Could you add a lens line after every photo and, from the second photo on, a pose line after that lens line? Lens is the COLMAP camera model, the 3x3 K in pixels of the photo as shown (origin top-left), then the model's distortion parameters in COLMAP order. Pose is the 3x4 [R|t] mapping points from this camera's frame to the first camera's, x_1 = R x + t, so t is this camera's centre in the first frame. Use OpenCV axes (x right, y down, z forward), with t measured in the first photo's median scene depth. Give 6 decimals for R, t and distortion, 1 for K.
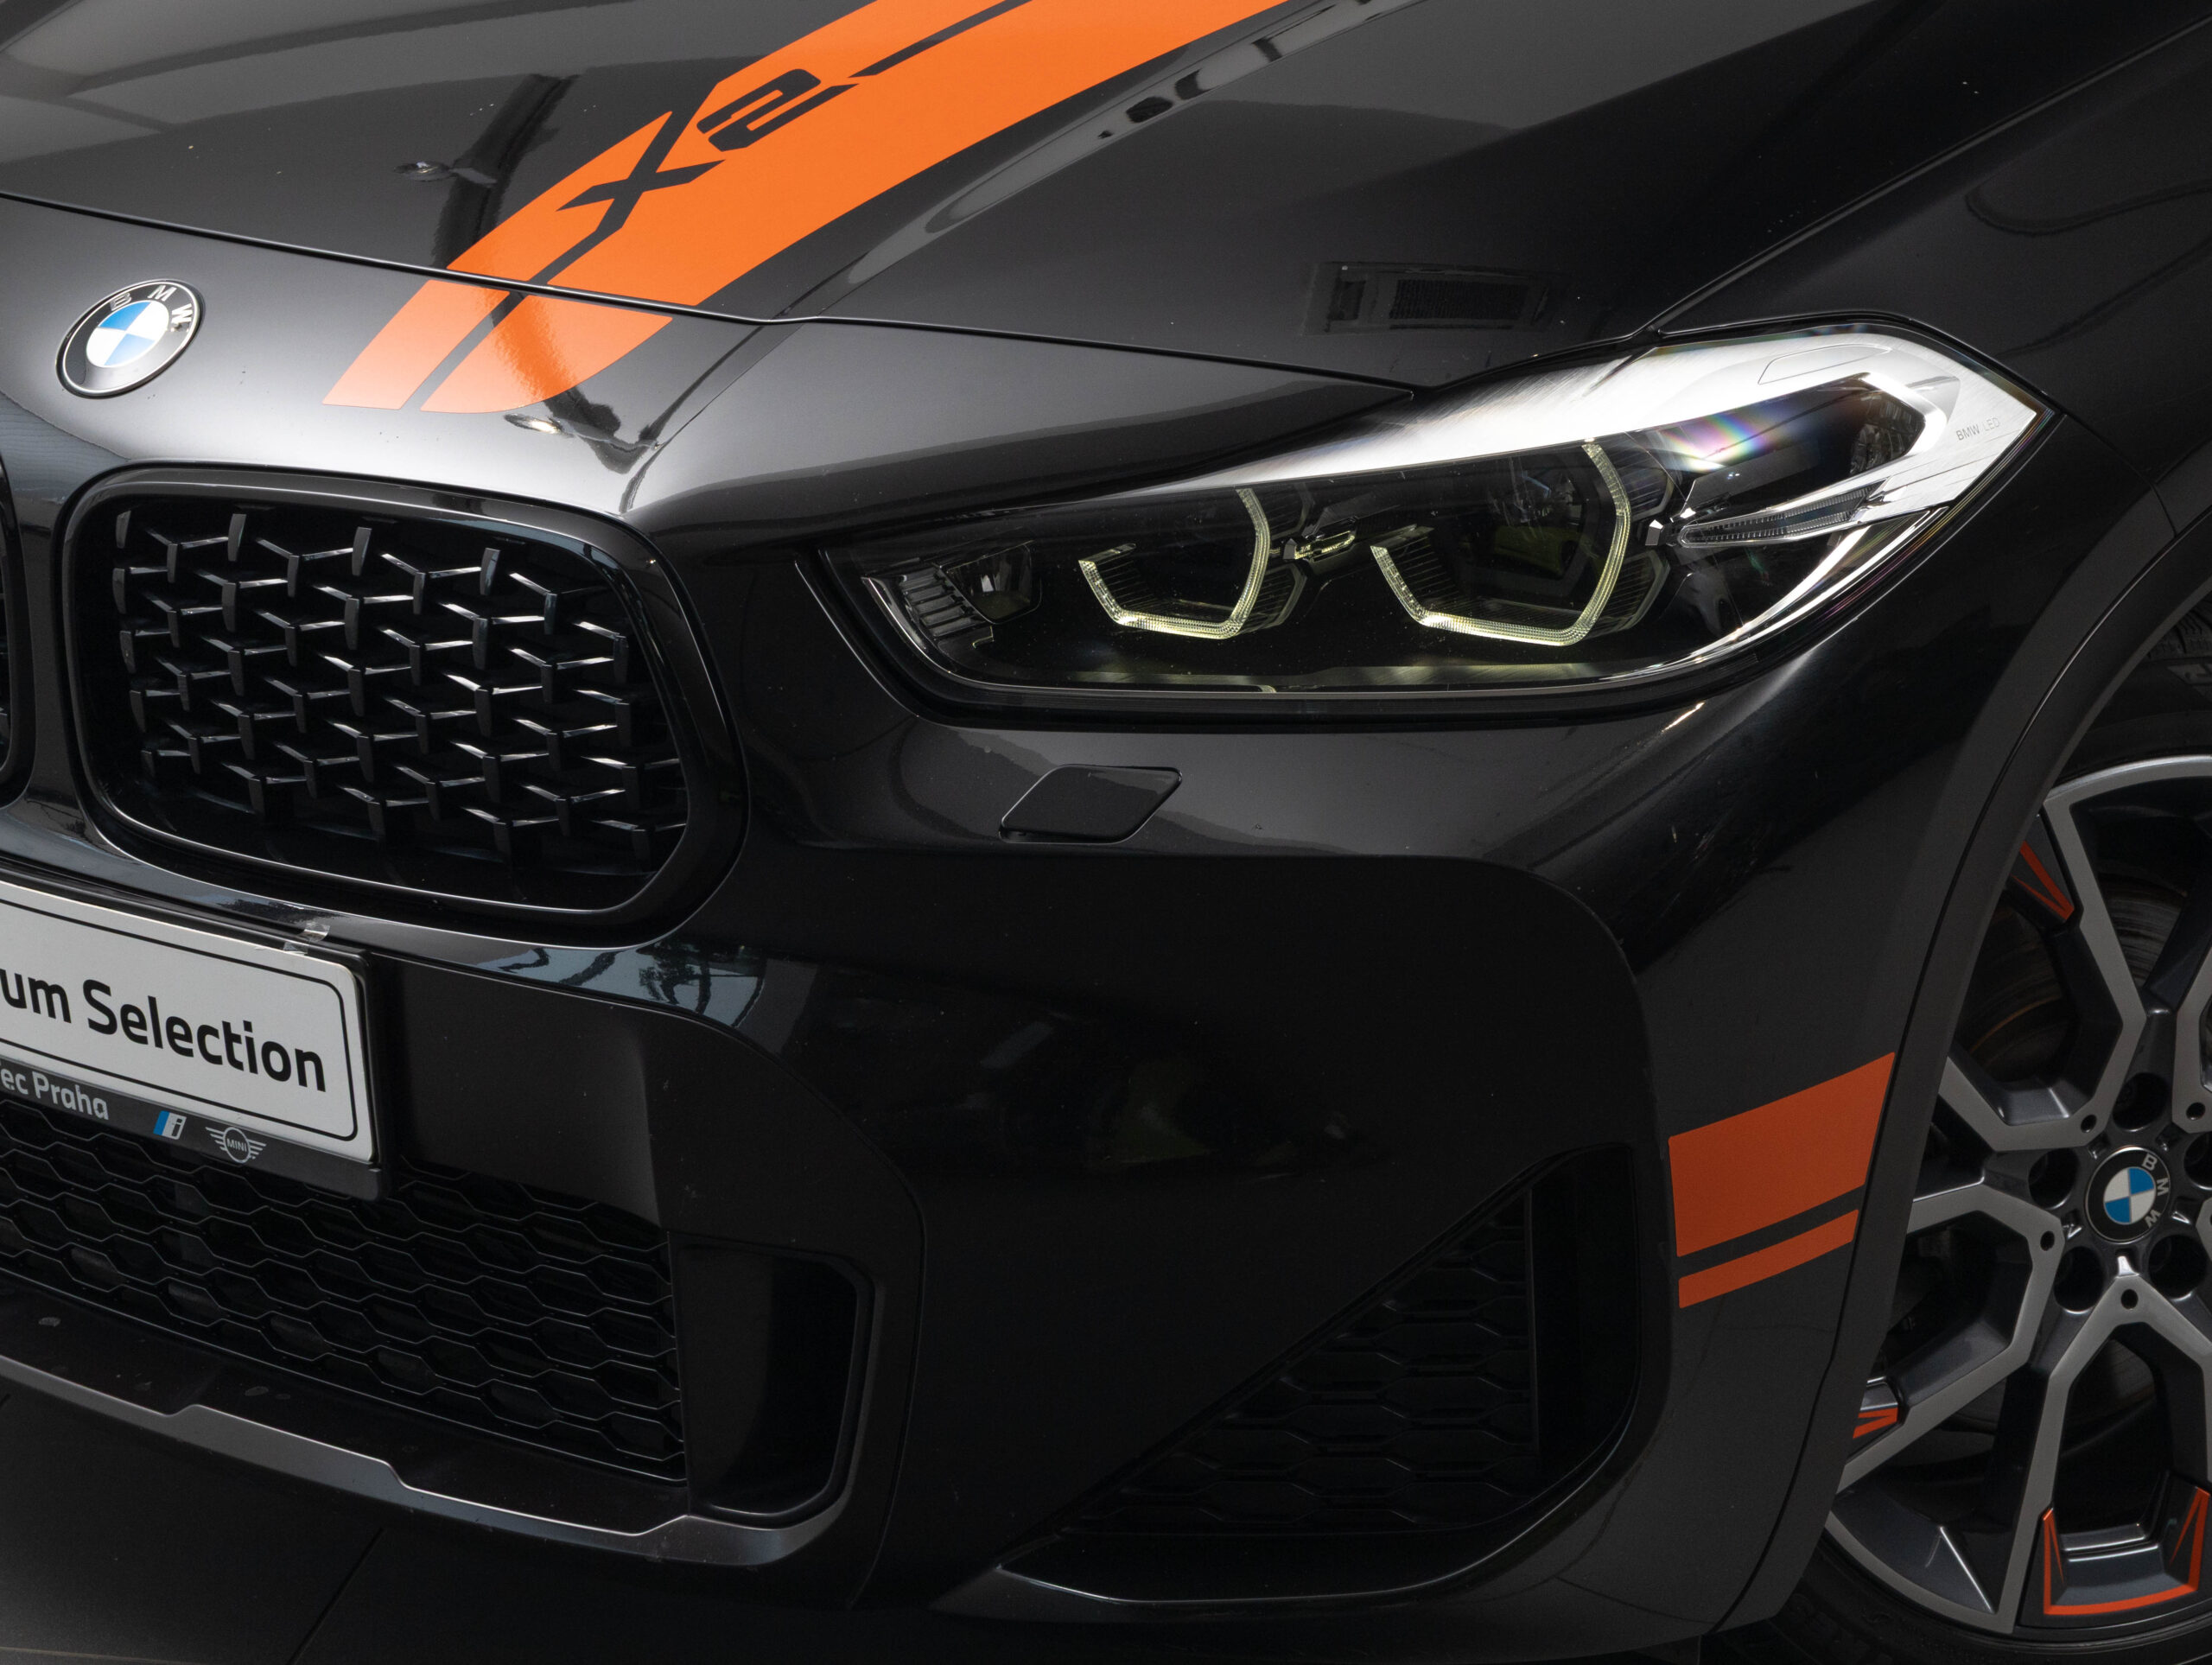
lens RADIAL K [[4989.9, 0, 1050.2], [0, 4989.9, 830.5], [0, 0, 1]] dist [-0.046767, -0.008884]
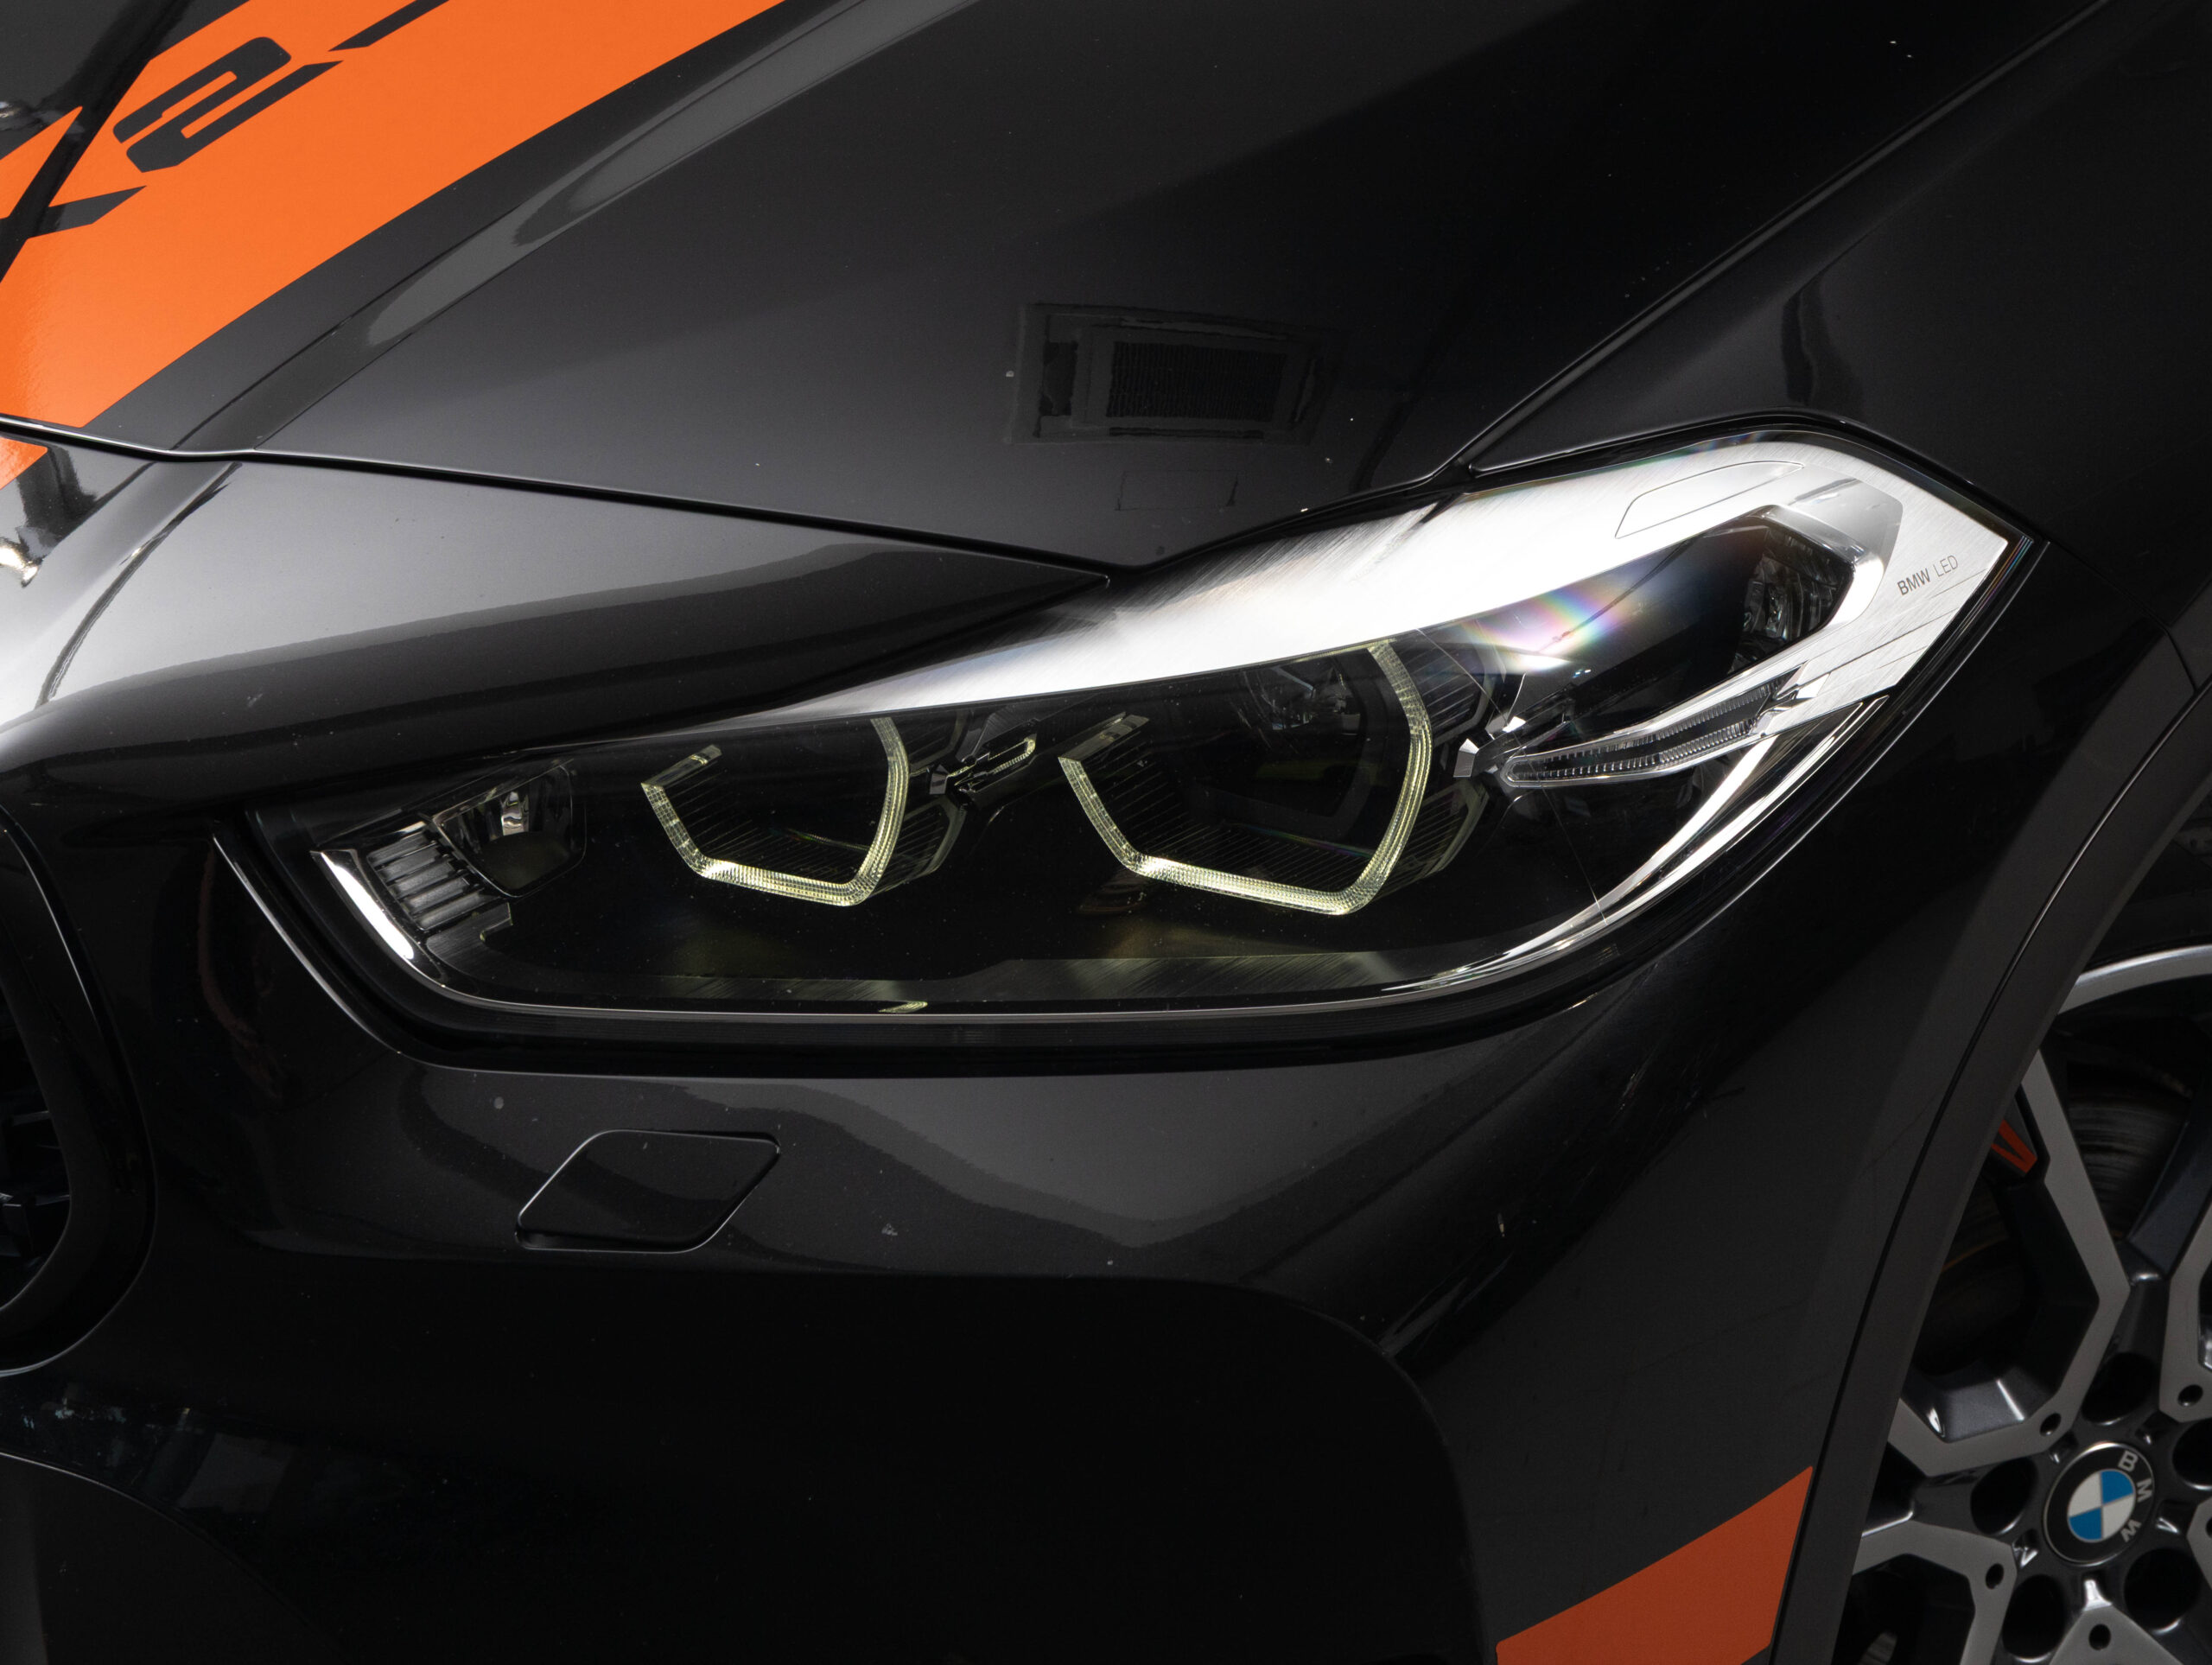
lens RADIAL K [[4832.3, 0, 859.8], [0, 4832.3, 832.5], [0, 0, 1]] dist [-0.118448, 0.322344]
pose [[0.999767, -0.021581, 0.000348, 0.036102], [0.021488, 0.996701, 0.078264, -0.100201], [-0.002036, -0.078238, 0.996933, 0.327359]]
